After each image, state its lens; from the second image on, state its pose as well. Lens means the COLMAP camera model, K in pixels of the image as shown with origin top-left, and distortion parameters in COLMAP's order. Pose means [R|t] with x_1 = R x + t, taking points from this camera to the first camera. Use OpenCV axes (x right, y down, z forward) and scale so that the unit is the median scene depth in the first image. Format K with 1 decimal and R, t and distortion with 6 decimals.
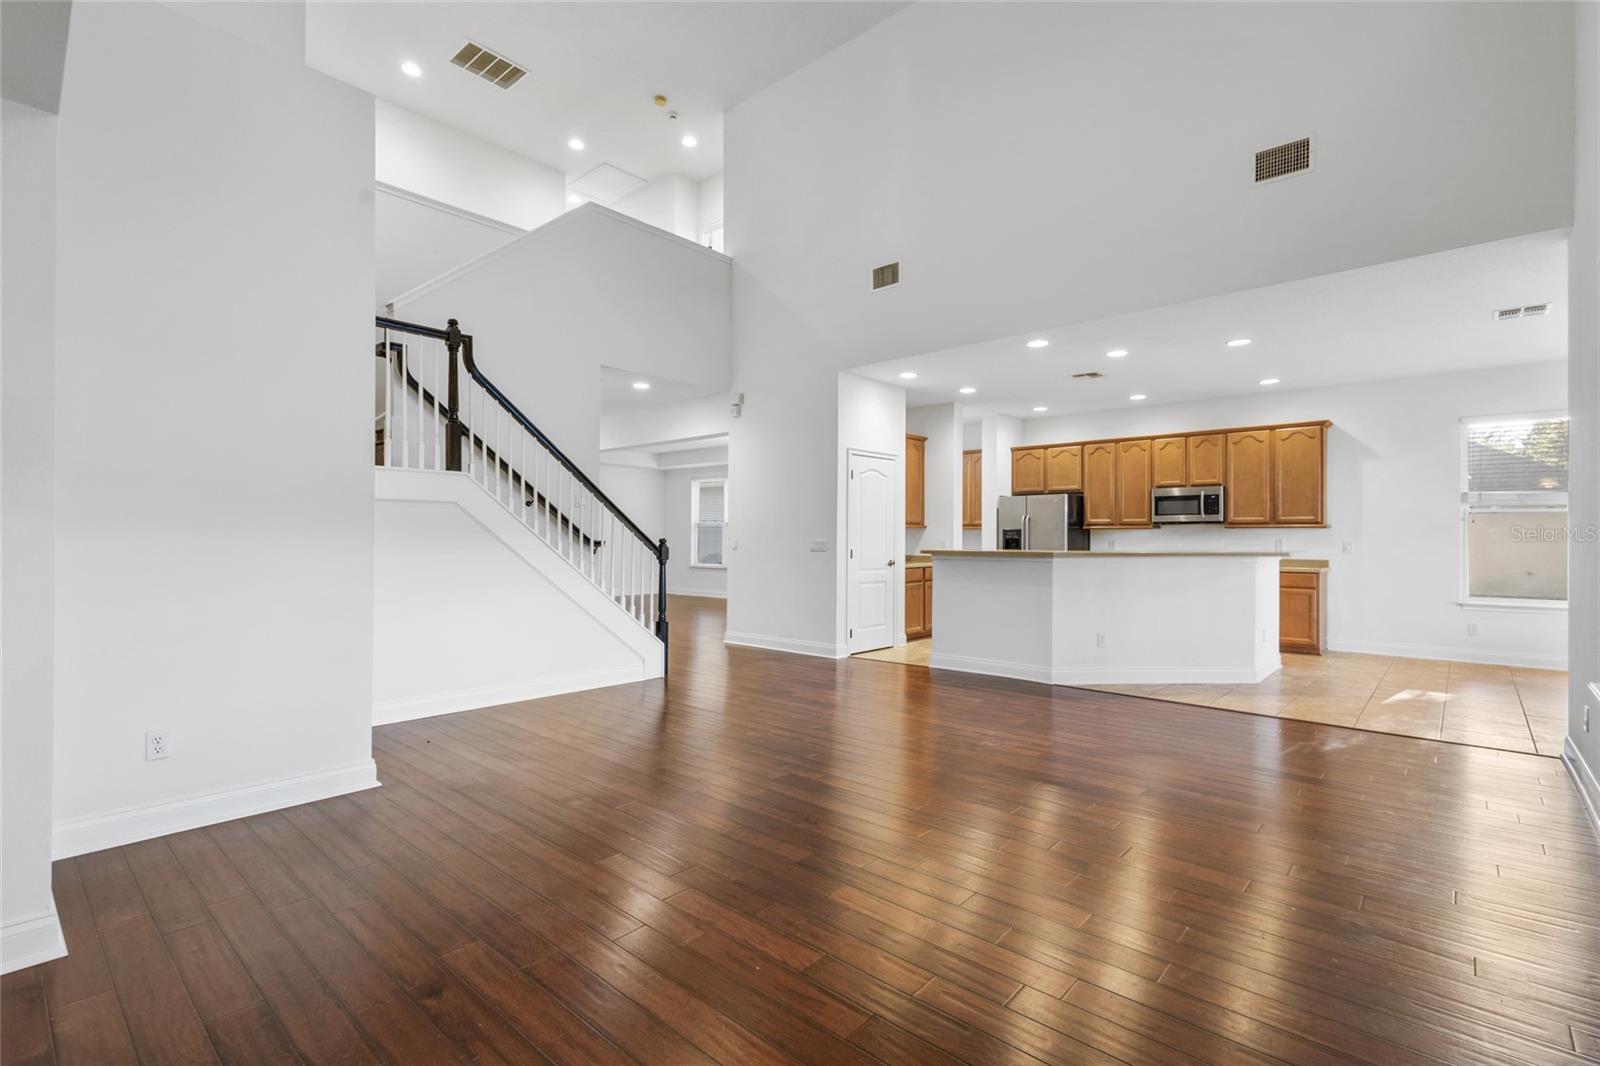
lens RADIAL K [[737.0, 0, 800.3], [0, 737.0, 540.0], [0, 0, 1]] dist [0.015164, -0.004101]
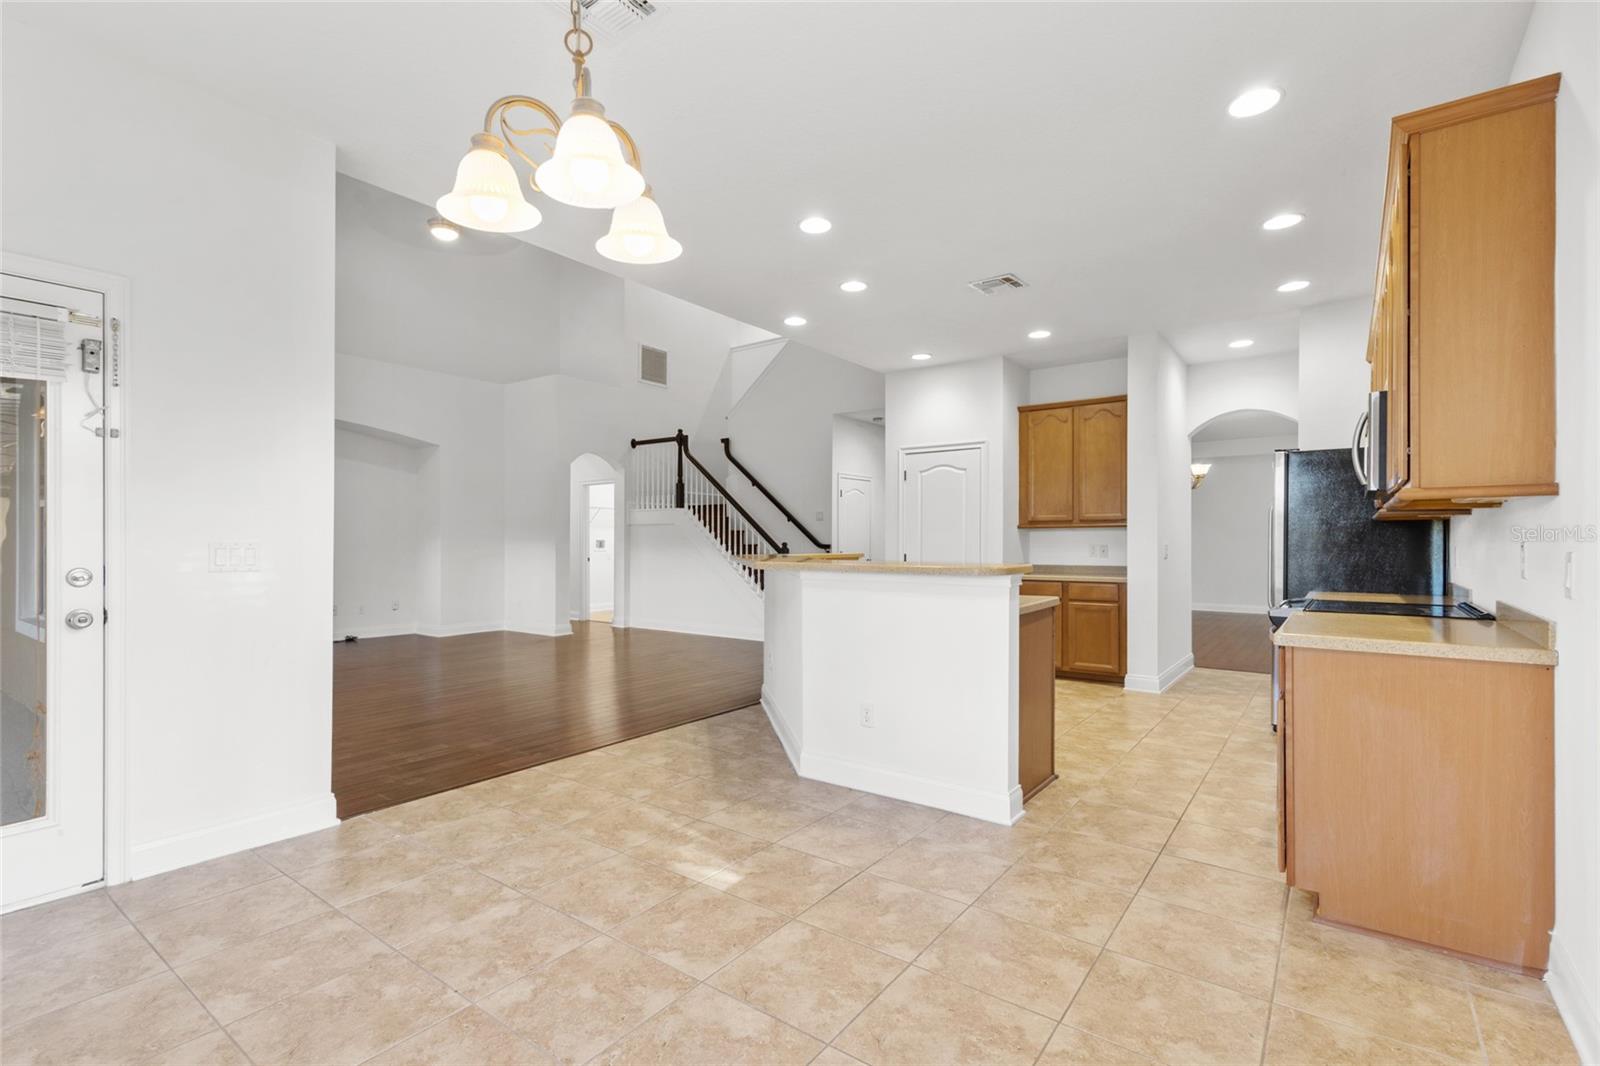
lens RADIAL K [[737.0, 0, 802.4], [0, 737.0, 537.5], [0, 0, 1]] dist [0.015164, -0.004101]
pose [[0.099103, -0.007353, -0.995050, 0.850249], [0.000373, 0.999973, -0.007352, -0.001220], [0.995077, 0.000358, 0.099103, 0.649144]]
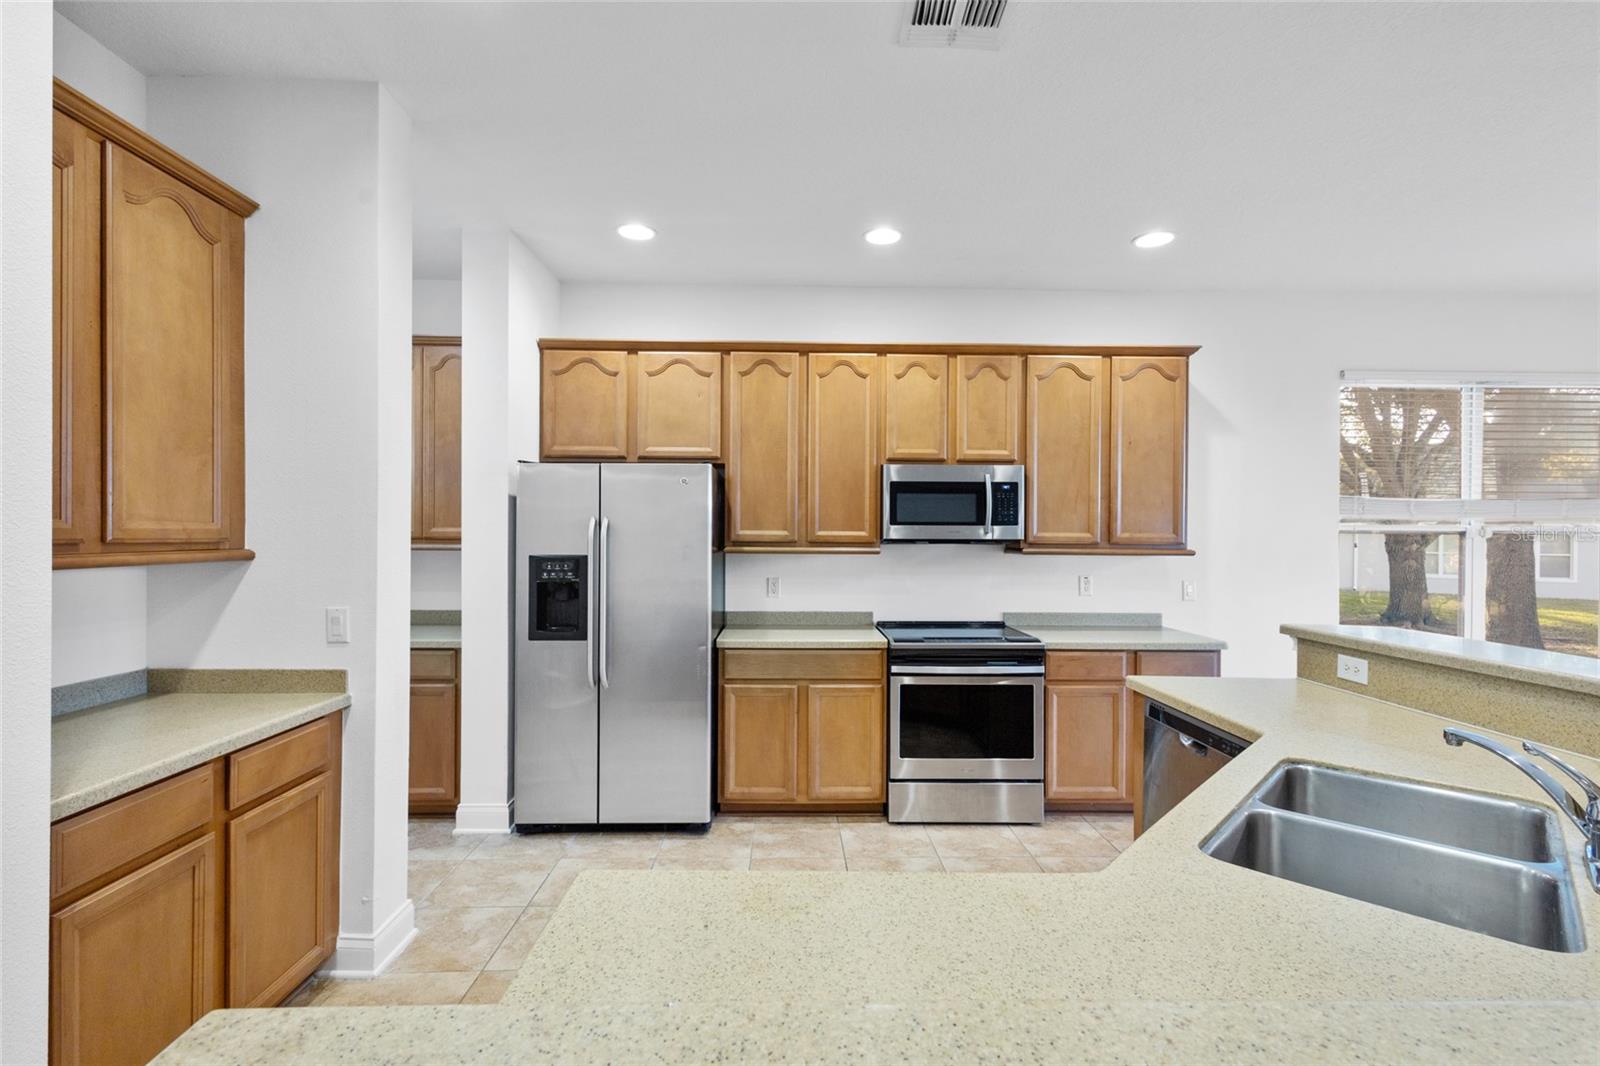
lens RADIAL K [[737.0, 0, 802.5], [0, 737.0, 541.0], [0, 0, 1]] dist [0.015164, -0.004101]
pose [[0.731551, -0.003627, 0.681778, 0.139848], [-0.002692, 0.999963, 0.008208, -0.026603], [-0.681782, -0.007839, 0.731514, 0.709393]]
